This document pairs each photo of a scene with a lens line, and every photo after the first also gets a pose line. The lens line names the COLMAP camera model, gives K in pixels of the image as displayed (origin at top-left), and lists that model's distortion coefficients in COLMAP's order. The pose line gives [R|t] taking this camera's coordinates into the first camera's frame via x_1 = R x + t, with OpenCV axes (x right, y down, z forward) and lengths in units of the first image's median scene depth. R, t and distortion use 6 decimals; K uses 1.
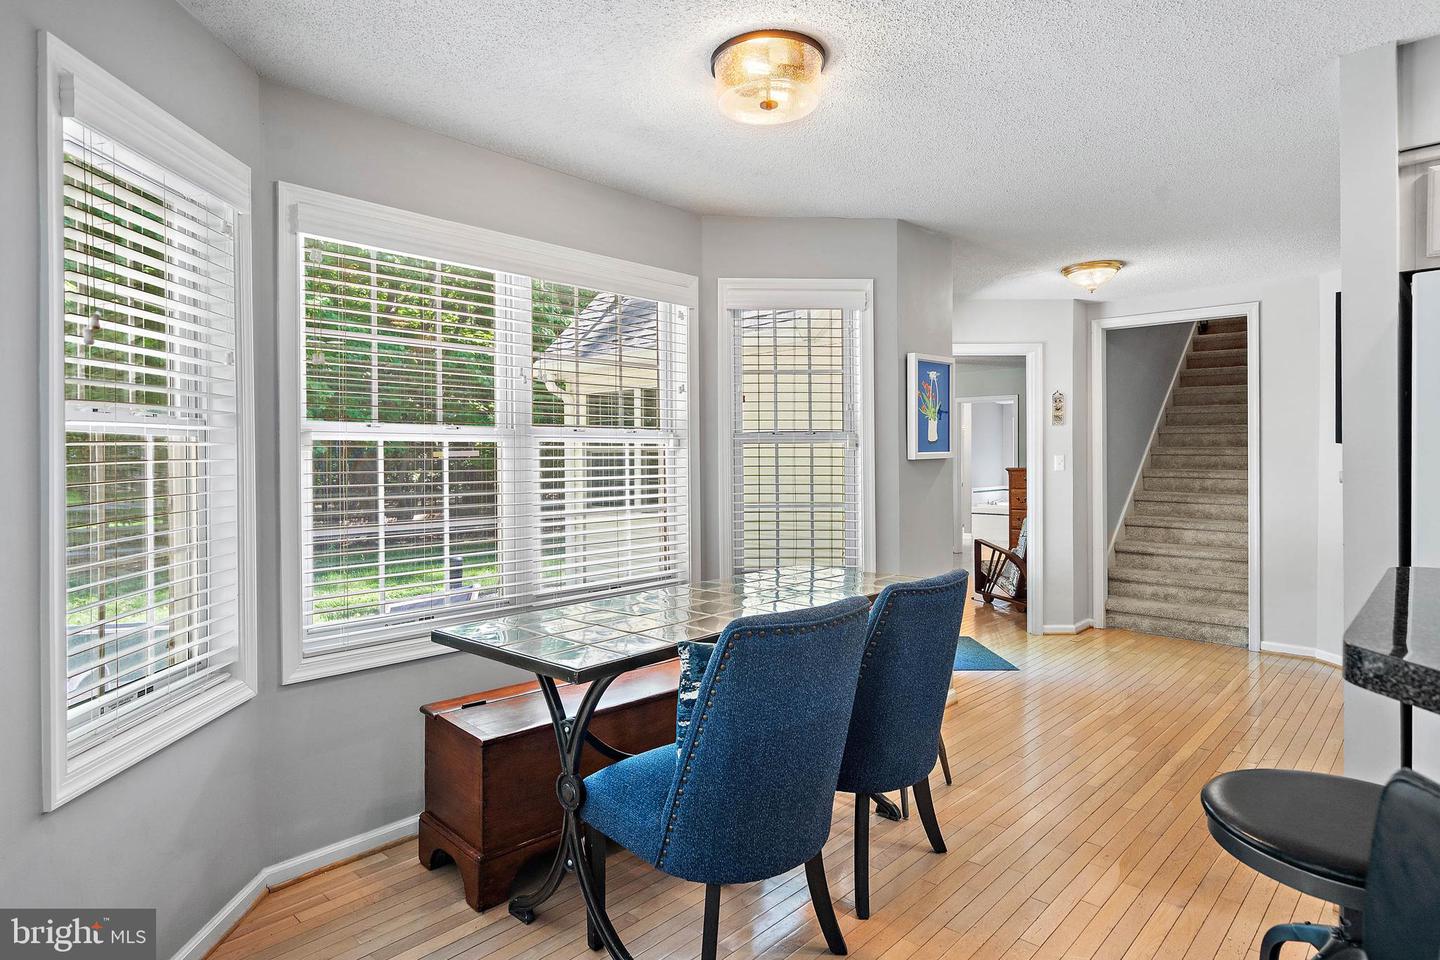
lens RADIAL K [[816.4, 0, 724.8], [0, 816.4, 469.1], [0, 0, 1]] dist [0.041898, 0.000741]
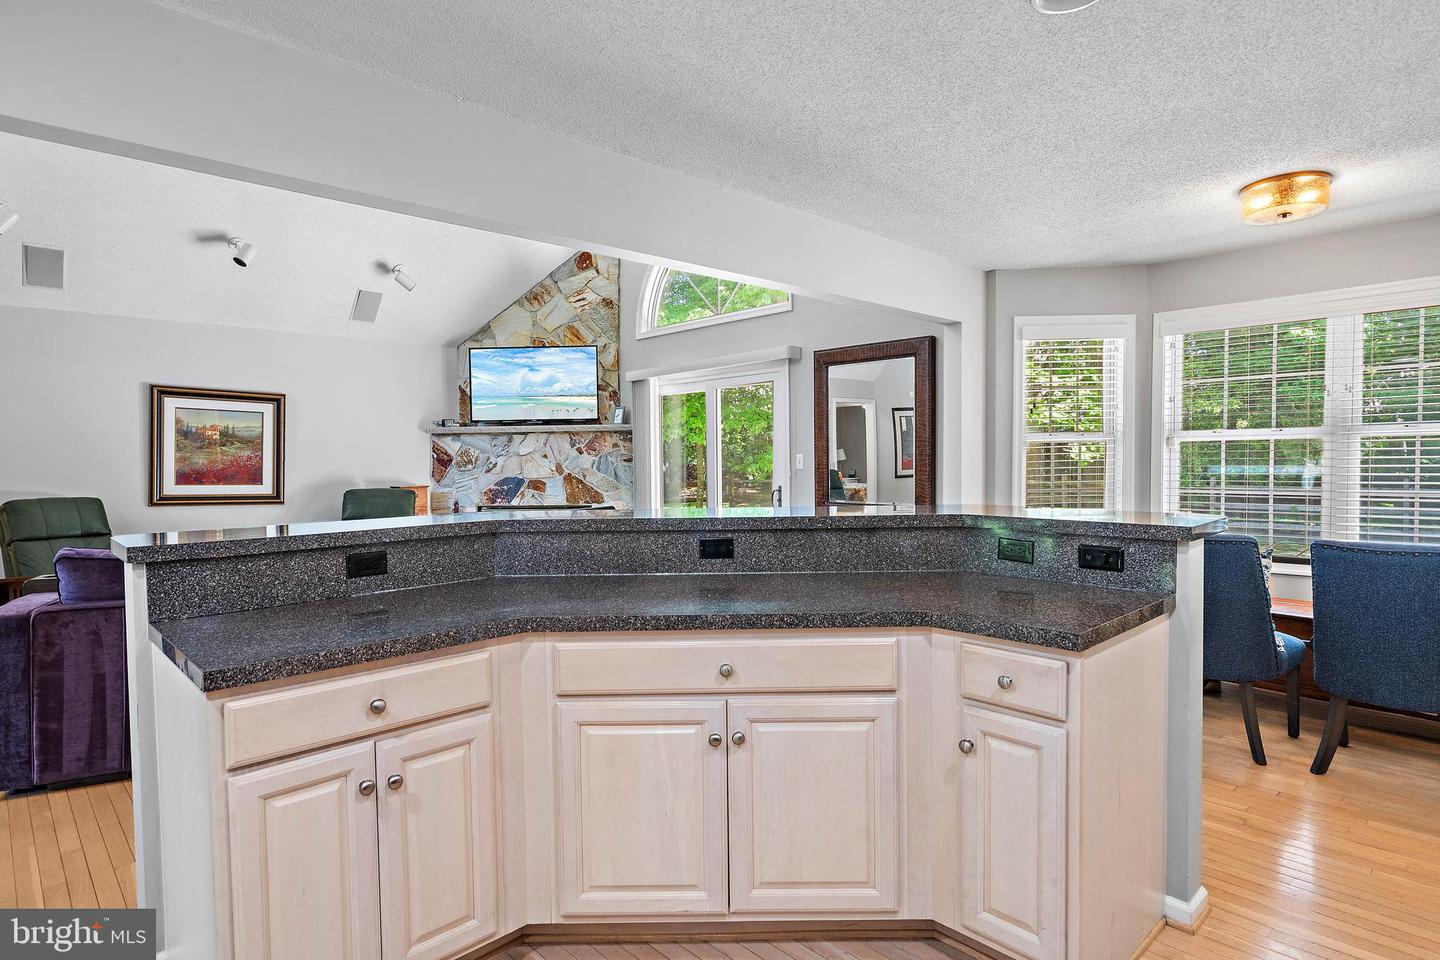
lens RADIAL K [[787.5, 0, 735.9], [0, 787.5, 483.1], [0, 0, 1]] dist [0.005791, 0.002483]
pose [[-0.059606, 0.029261, -0.997793, 1.099799], [-0.014655, 0.999437, 0.030184, 0.016531], [0.998114, 0.016421, -0.059144, 0.075764]]
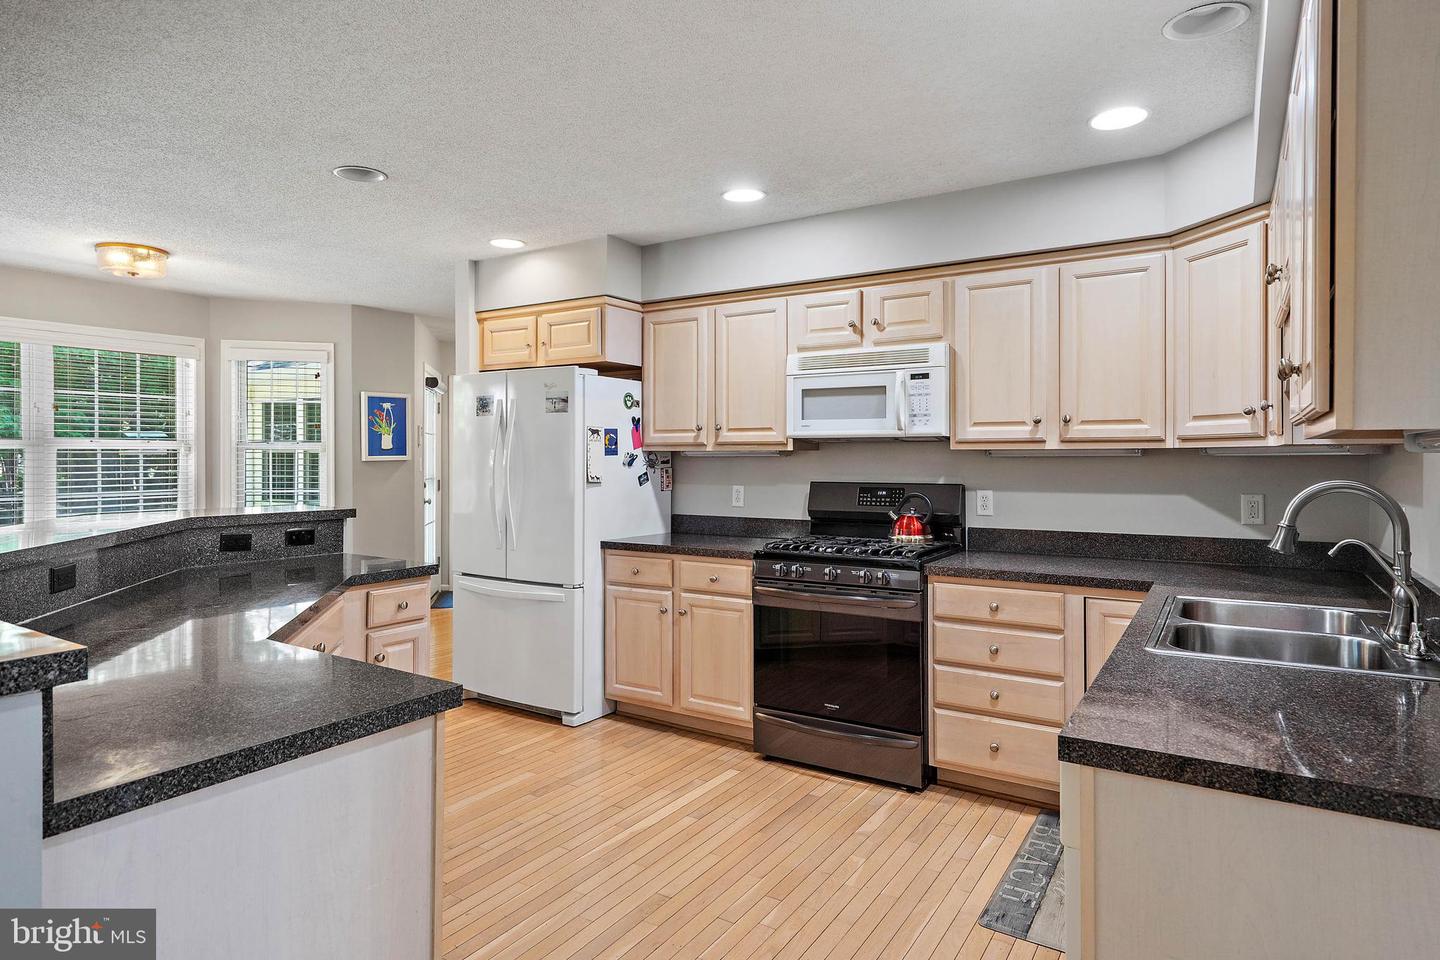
lens RADIAL K [[811.9, 0, 713.1], [0, 811.9, 459.8], [0, 0, 1]] dist [0.008897, -0.000776]
pose [[0.984133, -0.002320, 0.177419, 0.722358], [0.005839, 0.999796, -0.019314, 0.024408], [-0.177338, 0.020044, 0.983946, -0.743216]]
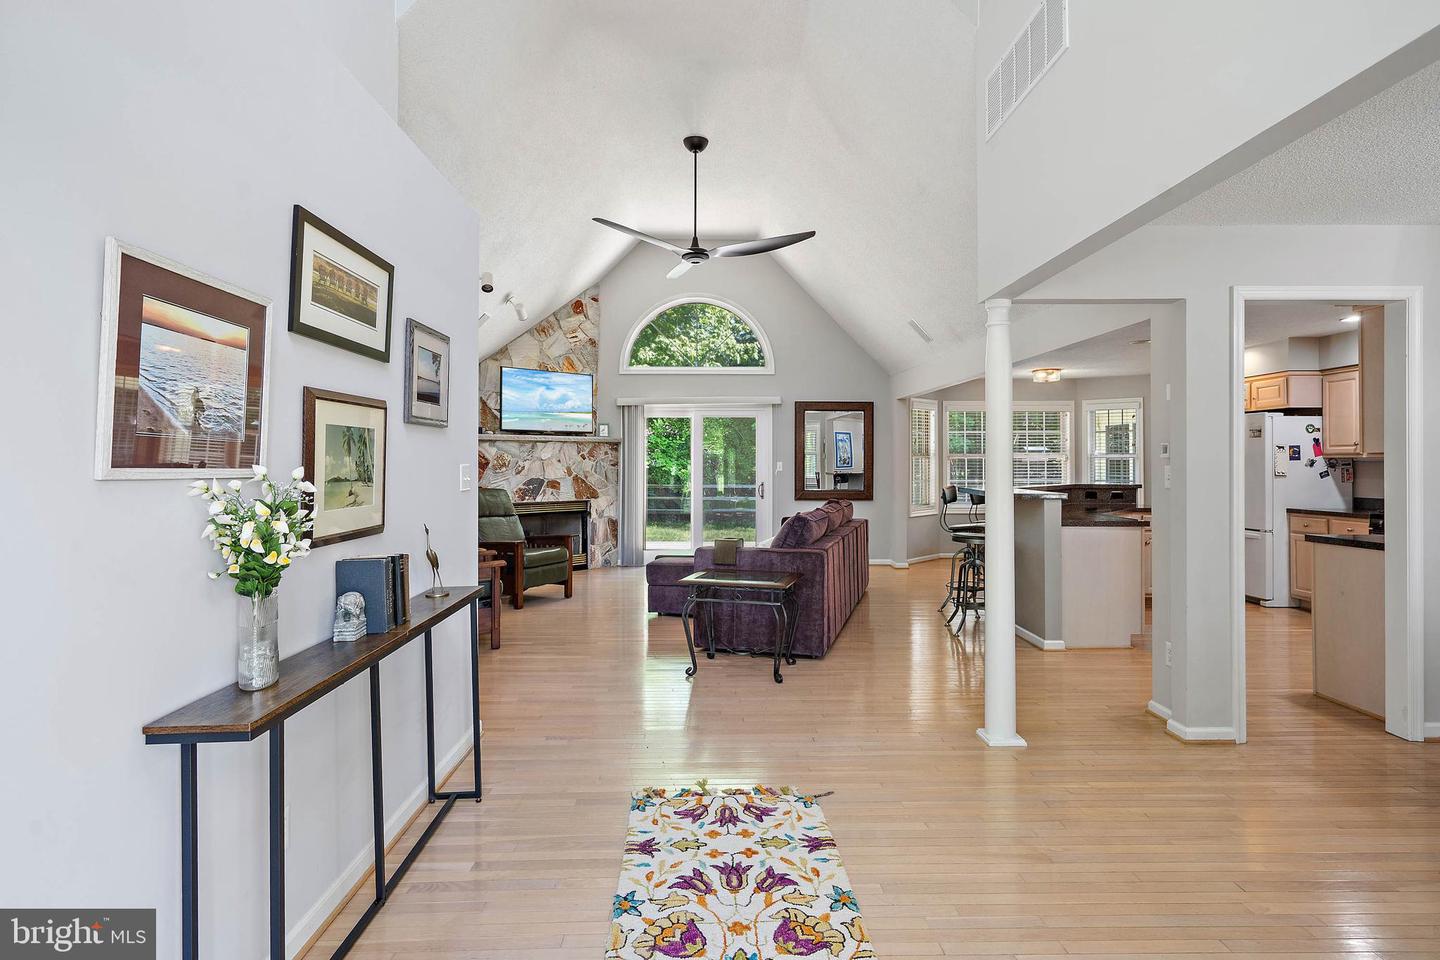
lens RADIAL K [[749.9, 0, 730.7], [0, 749.9, 451.0], [0, 0, 1]] dist [0.007356, 0.001468]
pose [[0.700252, -0.013347, -0.713771, 1.179514], [-0.015906, 0.999285, -0.034290, 0.061457], [0.713719, 0.035365, 0.699539, -2.014596]]
